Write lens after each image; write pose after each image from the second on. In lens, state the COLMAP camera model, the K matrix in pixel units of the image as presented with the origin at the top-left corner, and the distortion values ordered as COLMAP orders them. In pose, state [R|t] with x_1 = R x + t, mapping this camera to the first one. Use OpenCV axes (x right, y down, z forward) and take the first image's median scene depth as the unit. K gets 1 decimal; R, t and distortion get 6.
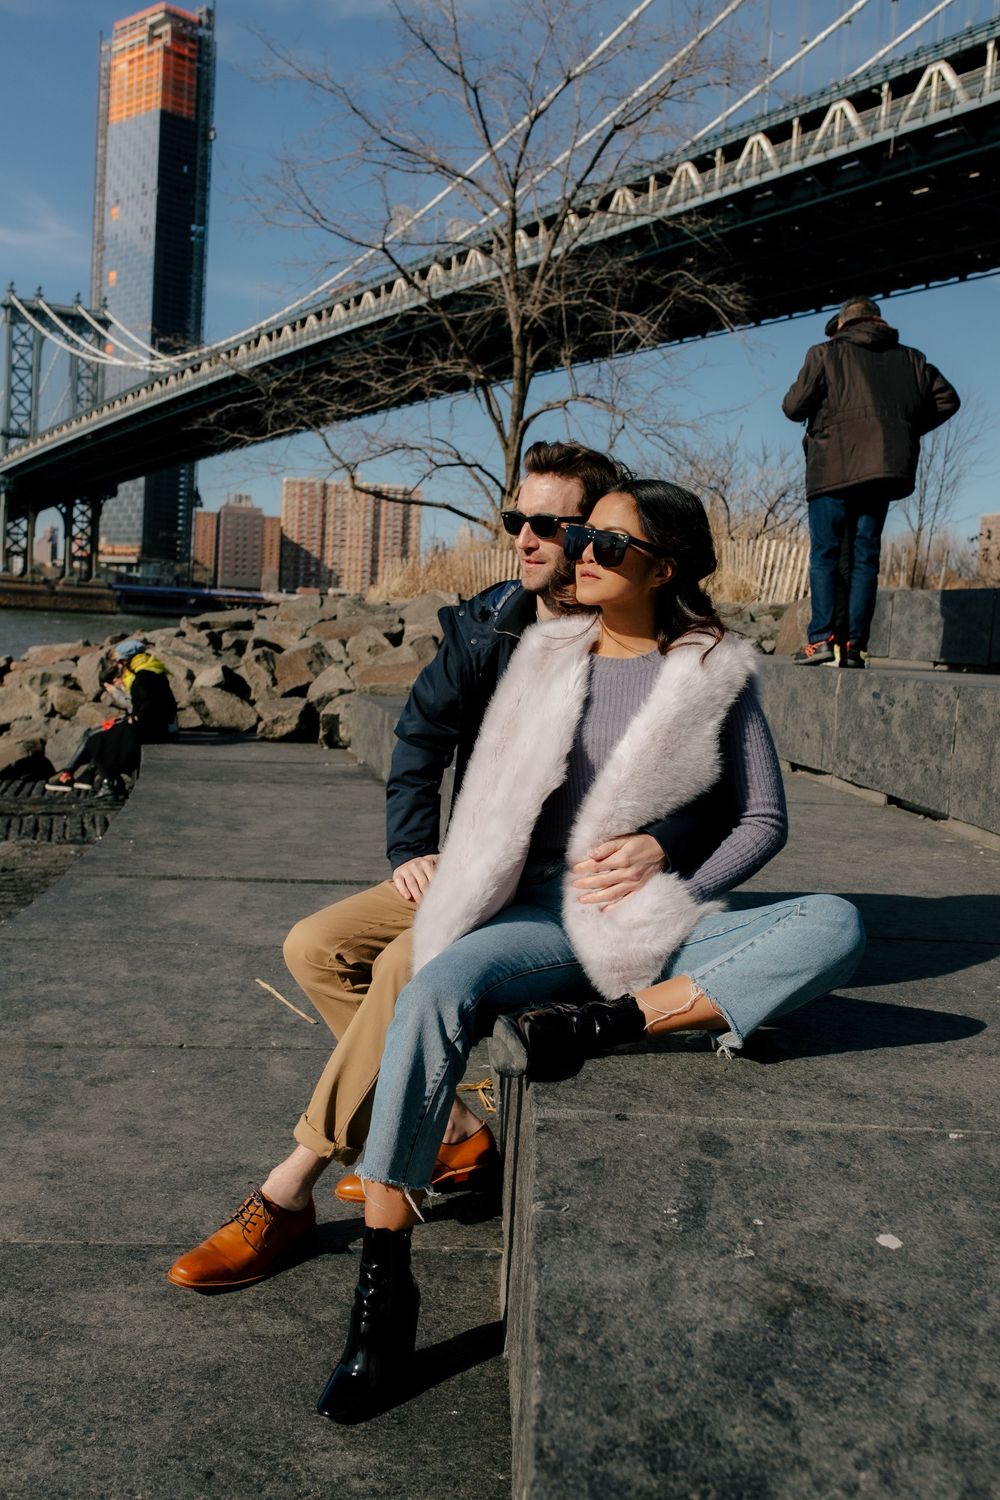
lens RADIAL K [[1360.4, 0, 500.0], [0, 1360.4, 750.0], [0, 0, 1]] dist [-0.007372, -0.000118]
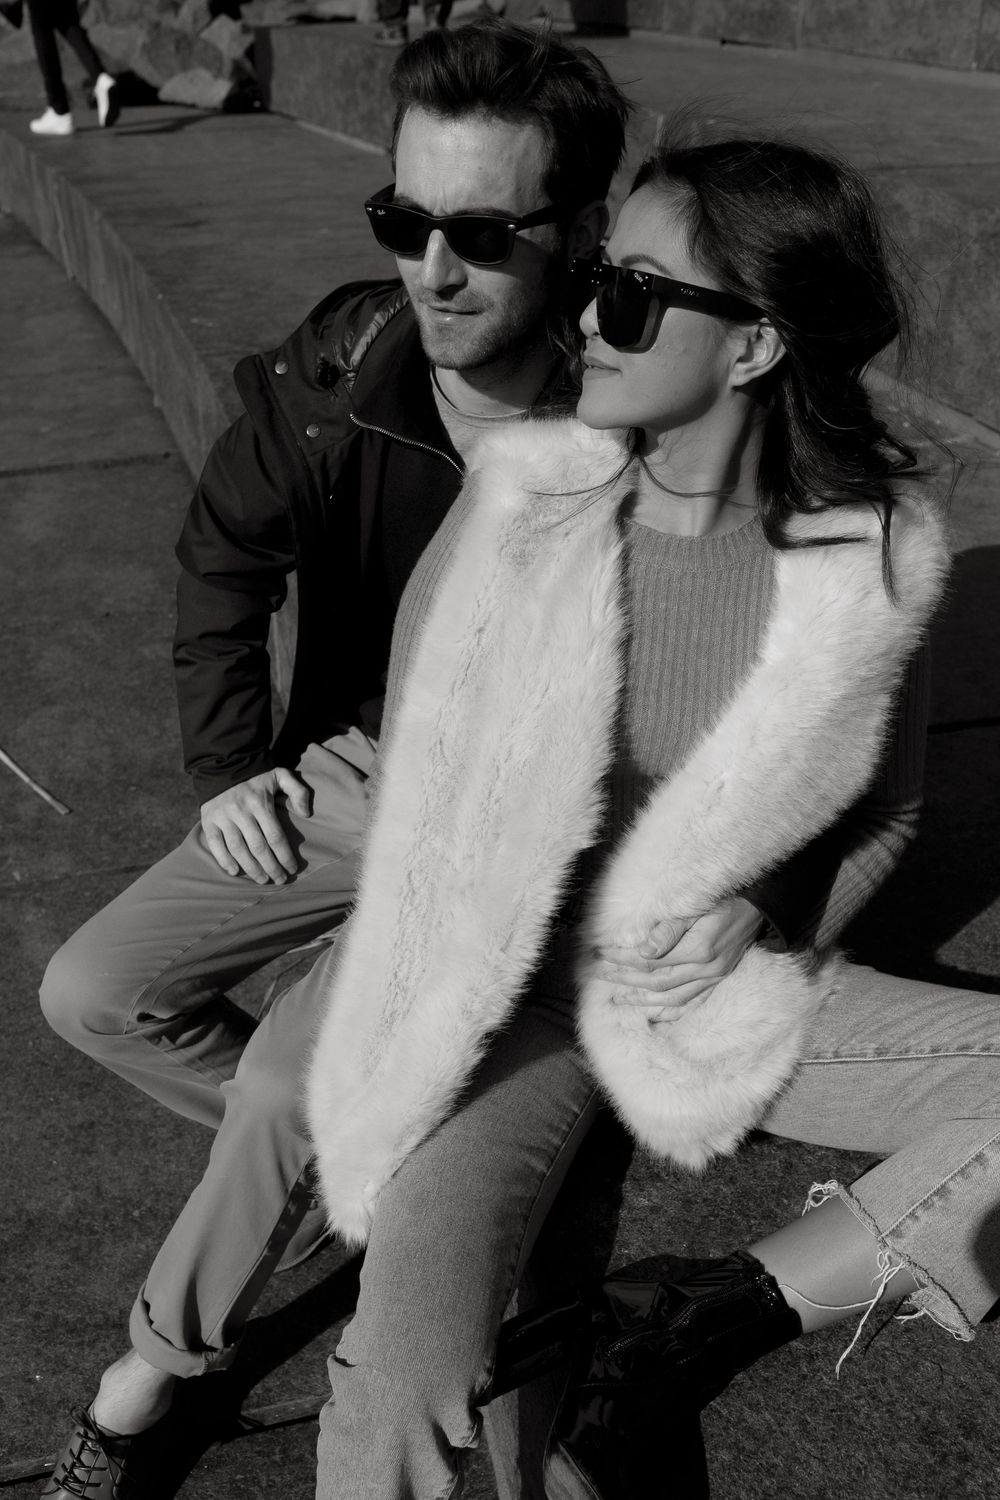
lens RADIAL K [[1360.4, 0, 500.0], [0, 1360.4, 750.0], [0, 0, 1]] dist [-0.007372, -0.000118]
pose [[0.972423, -0.144775, 0.182848, -0.064506], [0.048674, 0.892719, 0.447978, -0.211147], [-0.228088, -0.426724, 0.875147, 0.544721]]
